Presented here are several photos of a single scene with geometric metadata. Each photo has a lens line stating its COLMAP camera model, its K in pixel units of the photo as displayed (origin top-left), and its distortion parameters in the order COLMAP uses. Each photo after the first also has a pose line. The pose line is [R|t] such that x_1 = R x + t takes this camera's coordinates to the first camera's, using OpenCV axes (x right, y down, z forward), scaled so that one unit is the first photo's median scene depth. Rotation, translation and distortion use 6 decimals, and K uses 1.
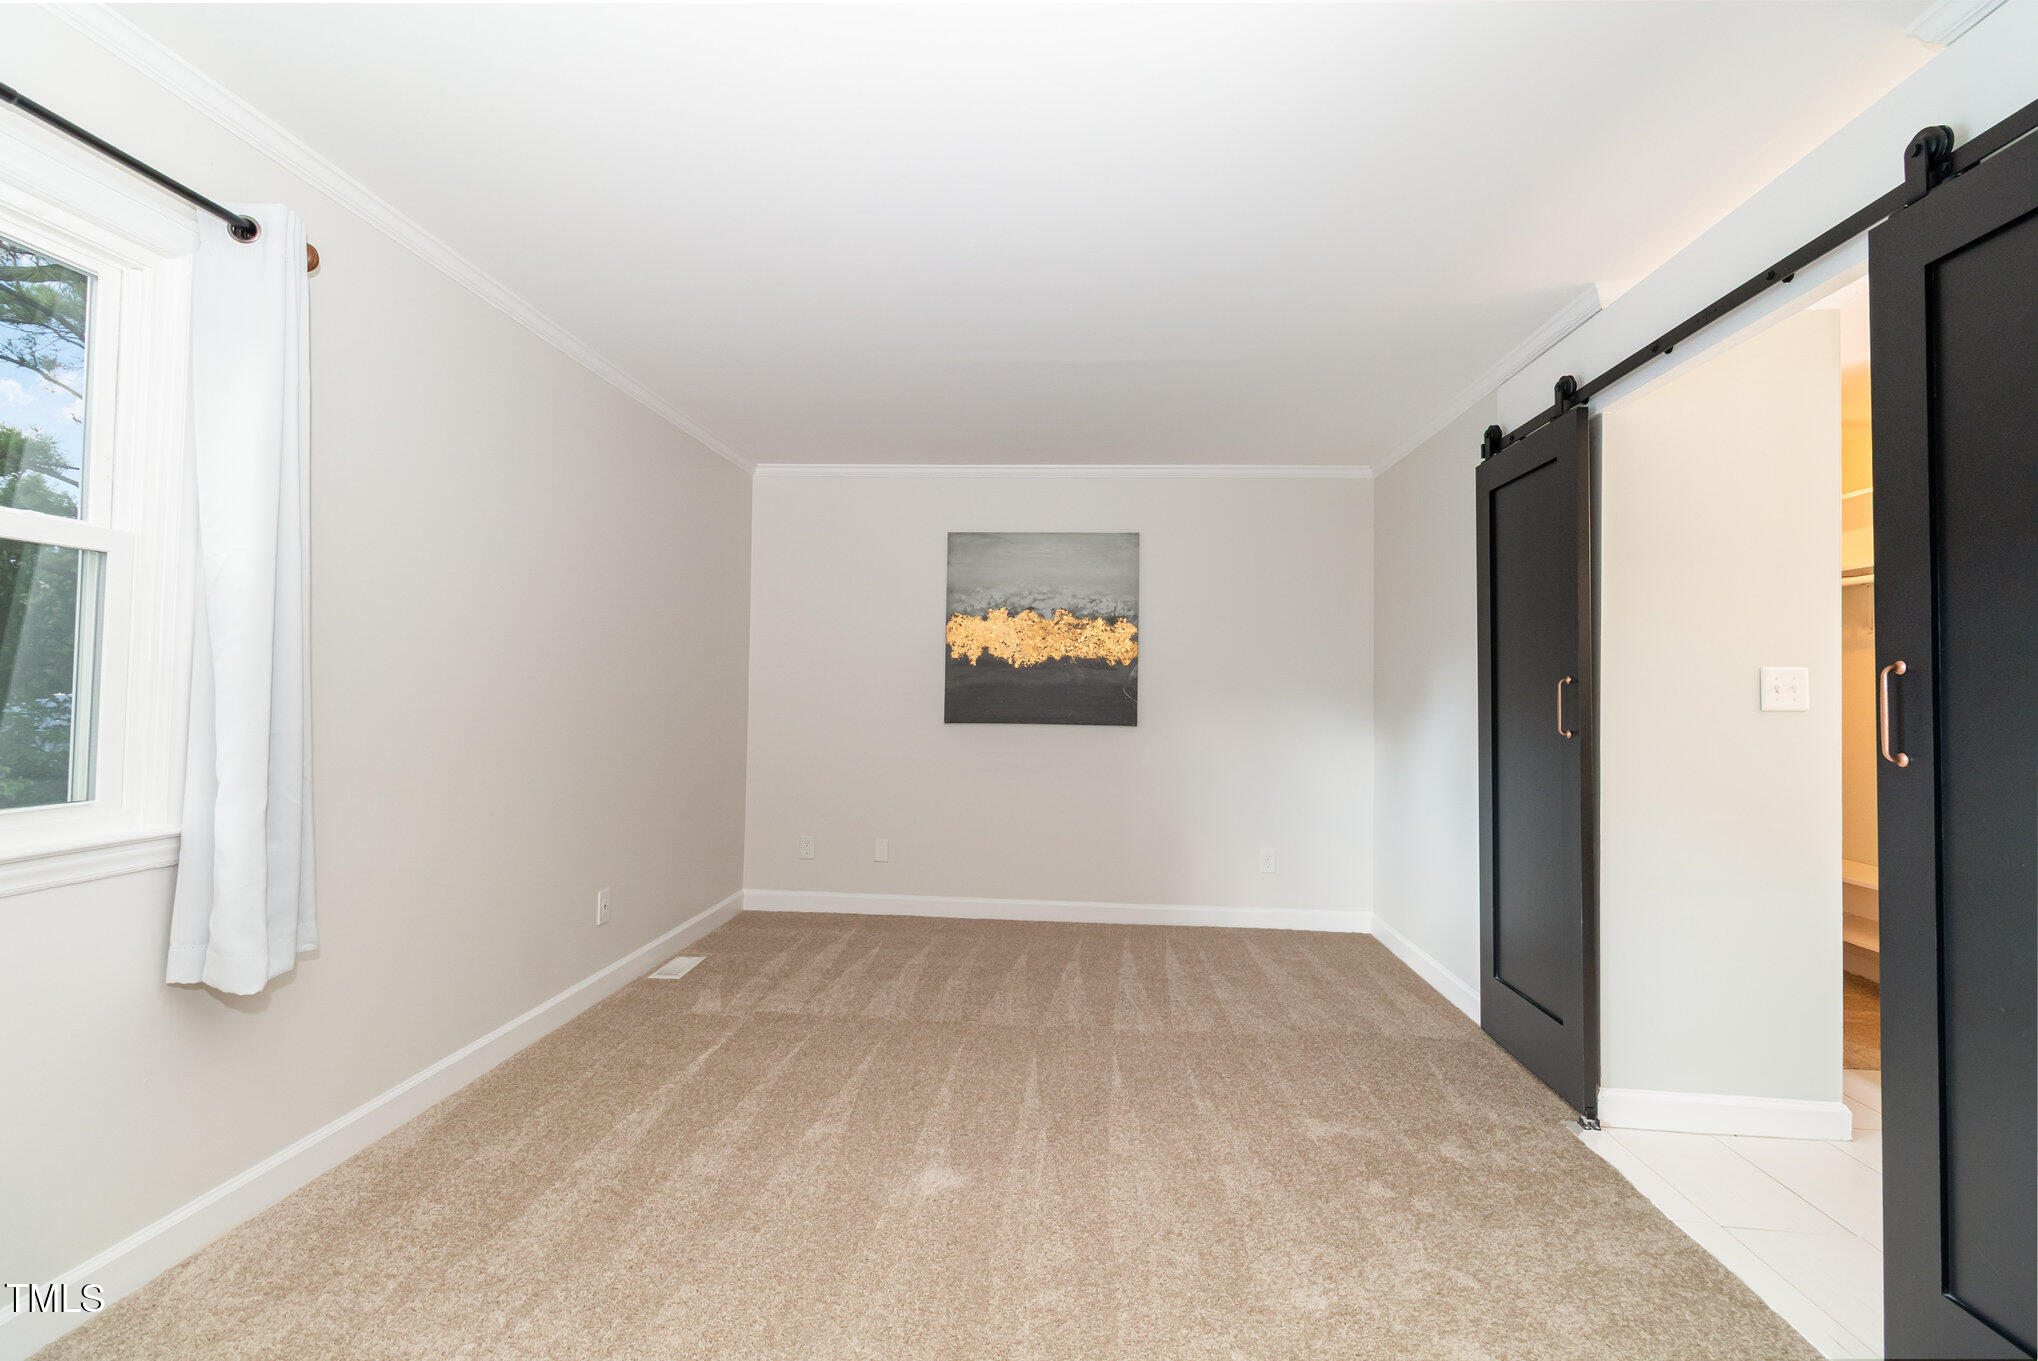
lens RADIAL K [[938.3, 0, 1014.0], [0, 938.3, 670.9], [0, 0, 1]] dist [0.011046, -0.000646]
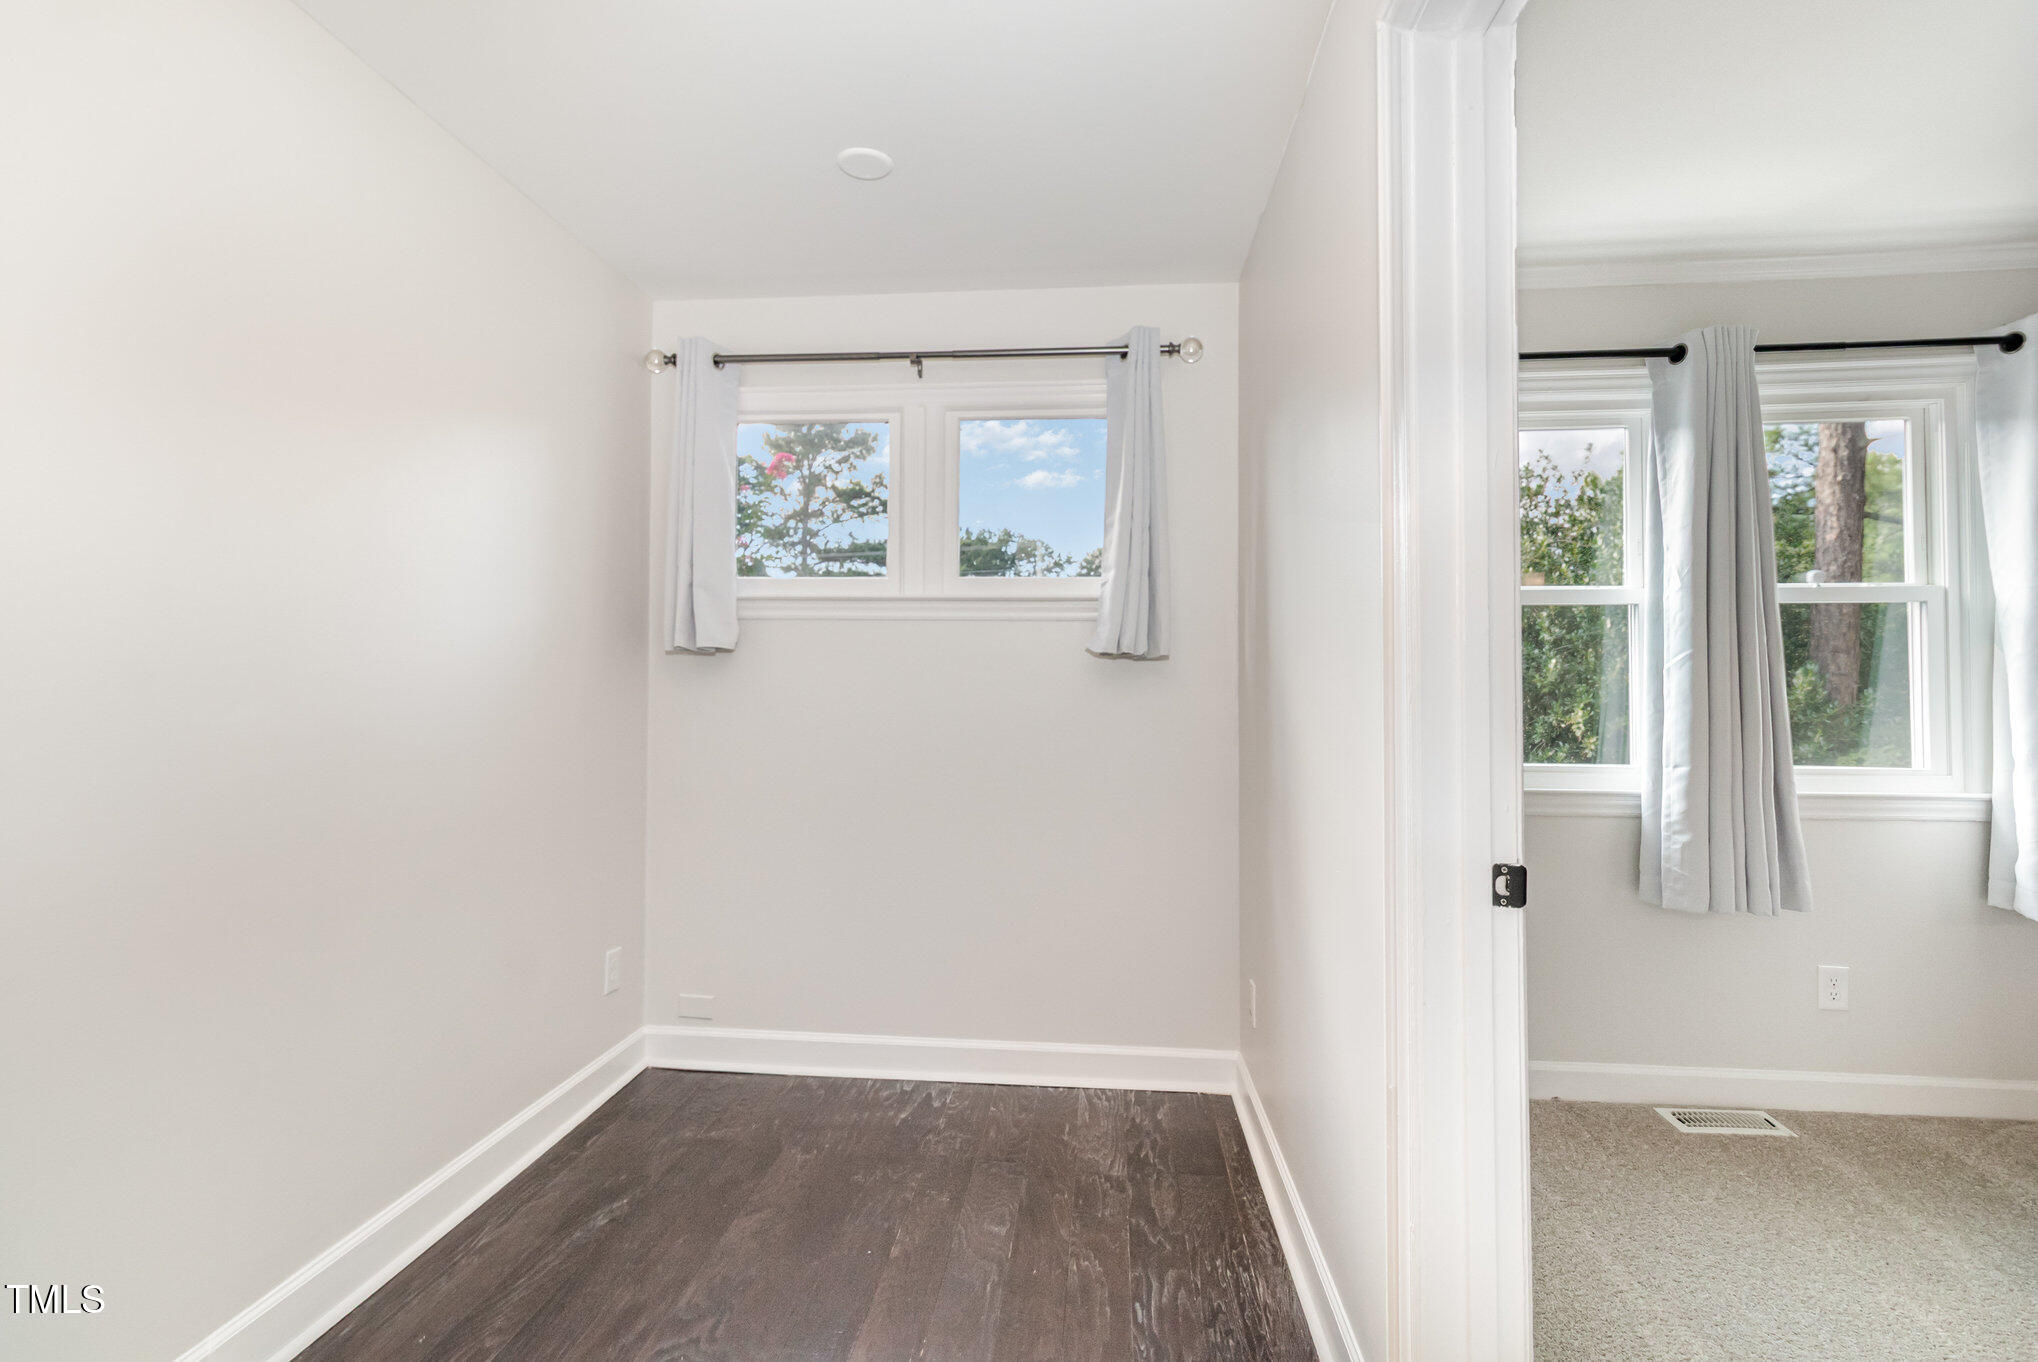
lens RADIAL K [[965.0, 0, 1019.0], [0, 965.0, 667.4], [0, 0, 1]] dist [0.014100, 0.000208]
pose [[-0.009148, -0.035766, -0.999318, 0.320340], [0.027995, 0.998959, -0.036009, -0.003706], [0.999566, -0.028305, -0.008137, -0.224747]]
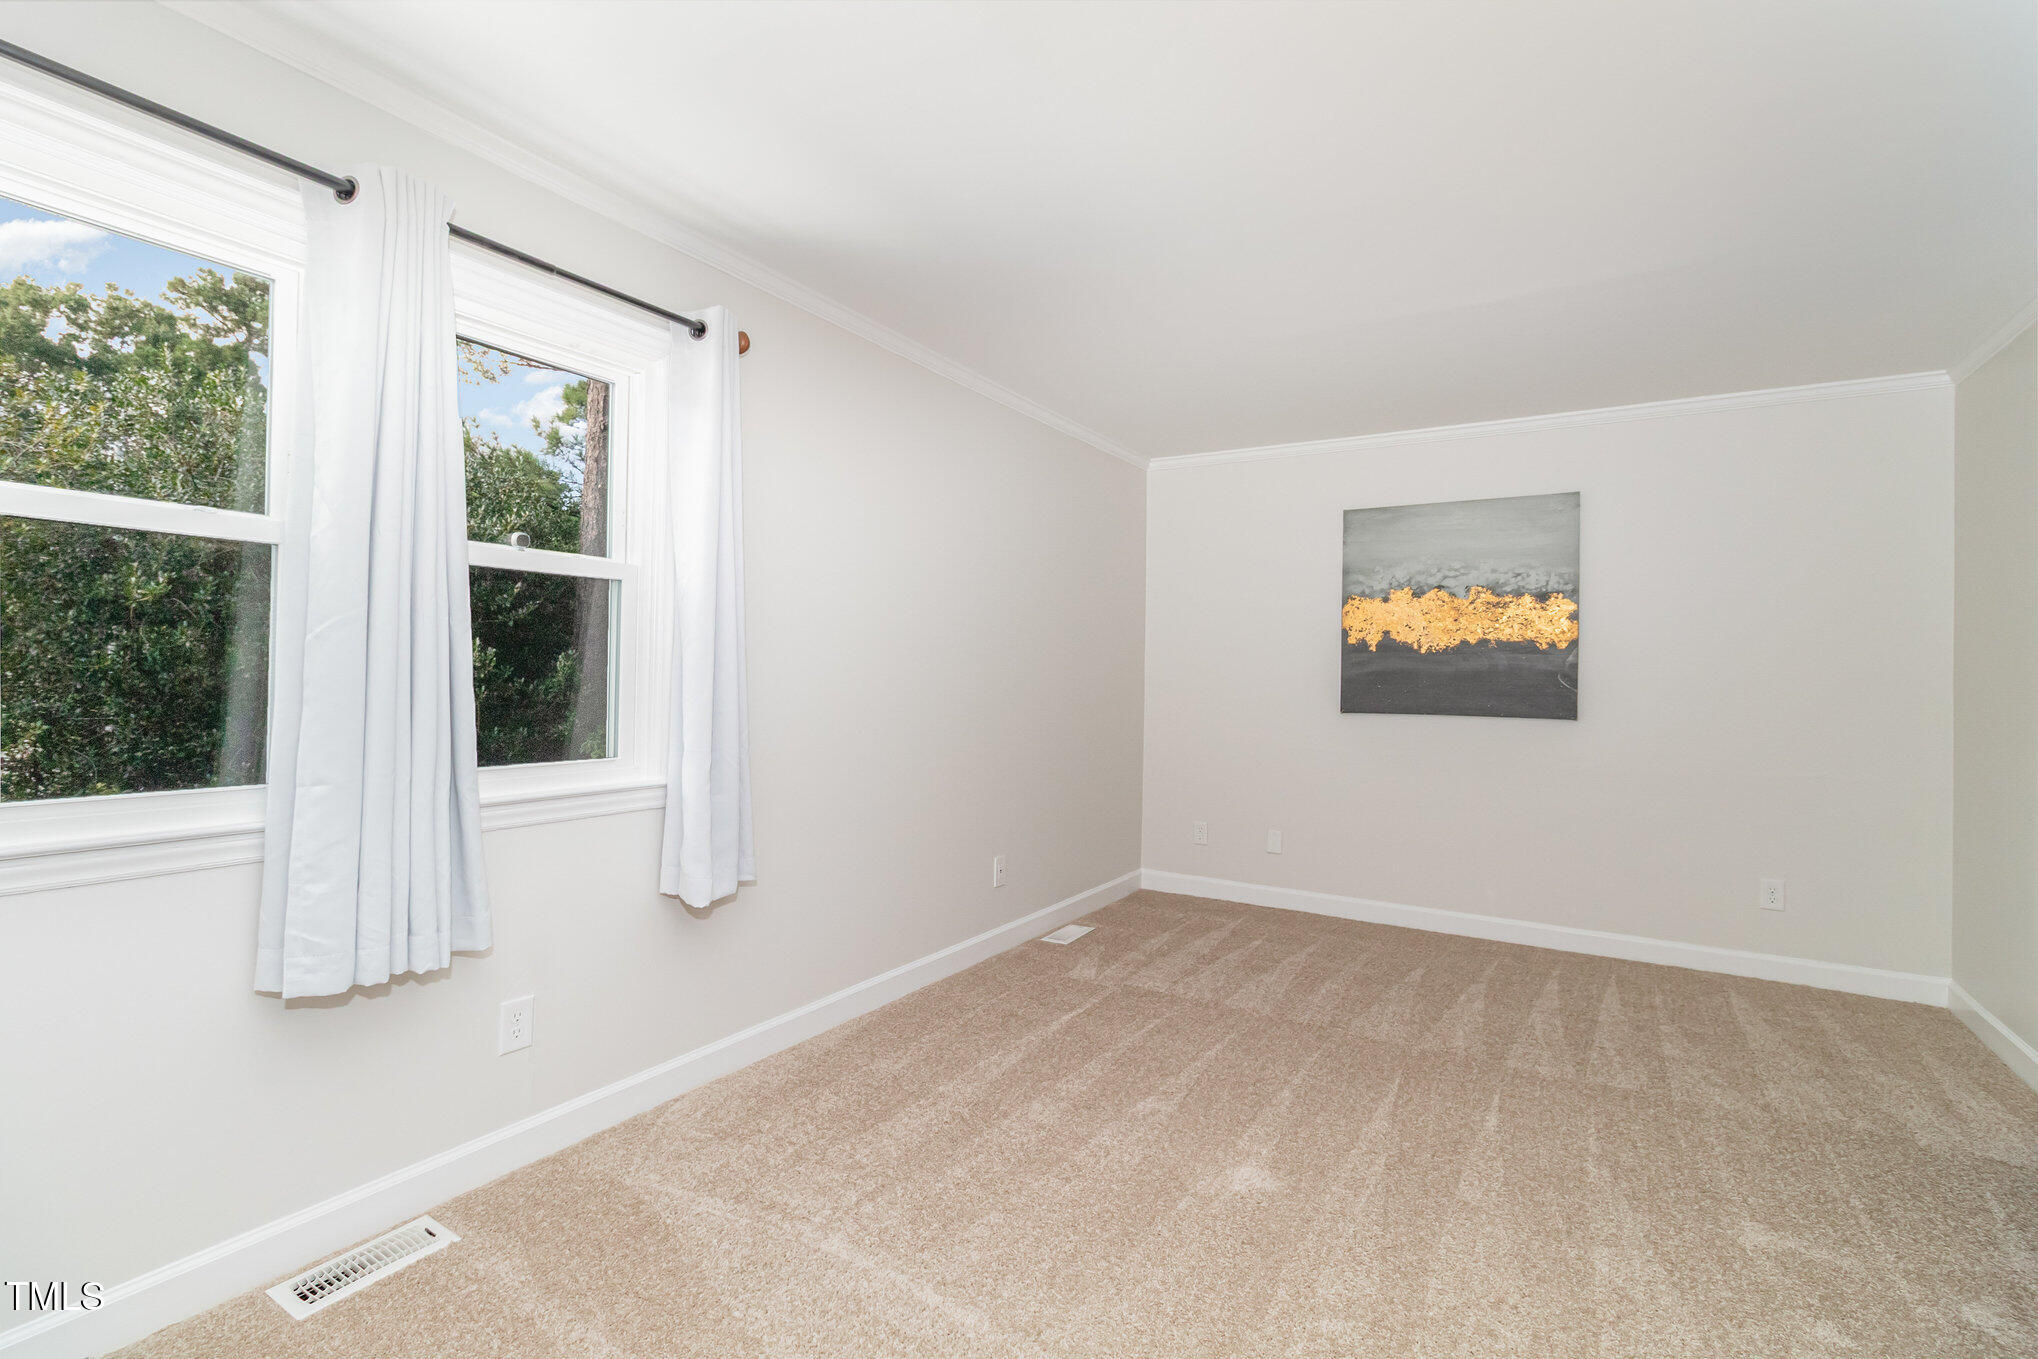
lens RADIAL K [[938.3, 0, 1014.0], [0, 938.3, 669.9], [0, 0, 1]] dist [0.011046, -0.000646]
pose [[0.889446, -0.005121, -0.457011, 0.104913], [0.010739, 0.999895, 0.009696, -0.000343], [0.456914, -0.013532, 0.889408, 0.015842]]
